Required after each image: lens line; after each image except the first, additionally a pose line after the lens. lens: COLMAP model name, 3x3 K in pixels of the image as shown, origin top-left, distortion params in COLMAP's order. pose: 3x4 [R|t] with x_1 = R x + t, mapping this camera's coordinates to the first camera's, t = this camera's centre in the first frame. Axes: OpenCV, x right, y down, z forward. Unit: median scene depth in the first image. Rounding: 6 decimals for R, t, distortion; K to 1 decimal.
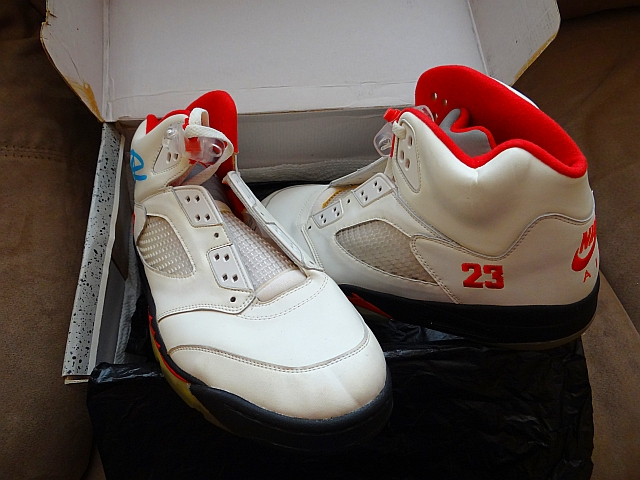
lens RADIAL K [[479.6, 0, 306.4], [0, 479.6, 237.4], [0, 0, 1]] dist [0.019865, -0.019807]
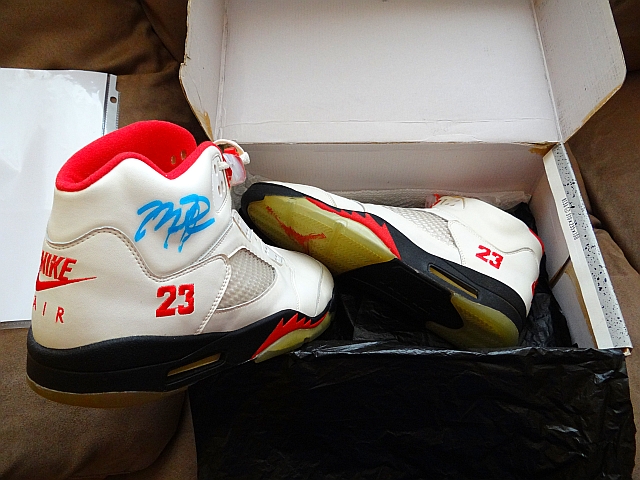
lens RADIAL K [[479.6, 0, 314.5], [0, 479.6, 239.2], [0, 0, 1]] dist [0.019865, -0.019807]
pose [[0.988071, 0.075502, -0.134218, 0.004435], [-0.083494, 0.994992, -0.054942, 0.055157], [0.129397, 0.065493, 0.989428, -0.176748]]
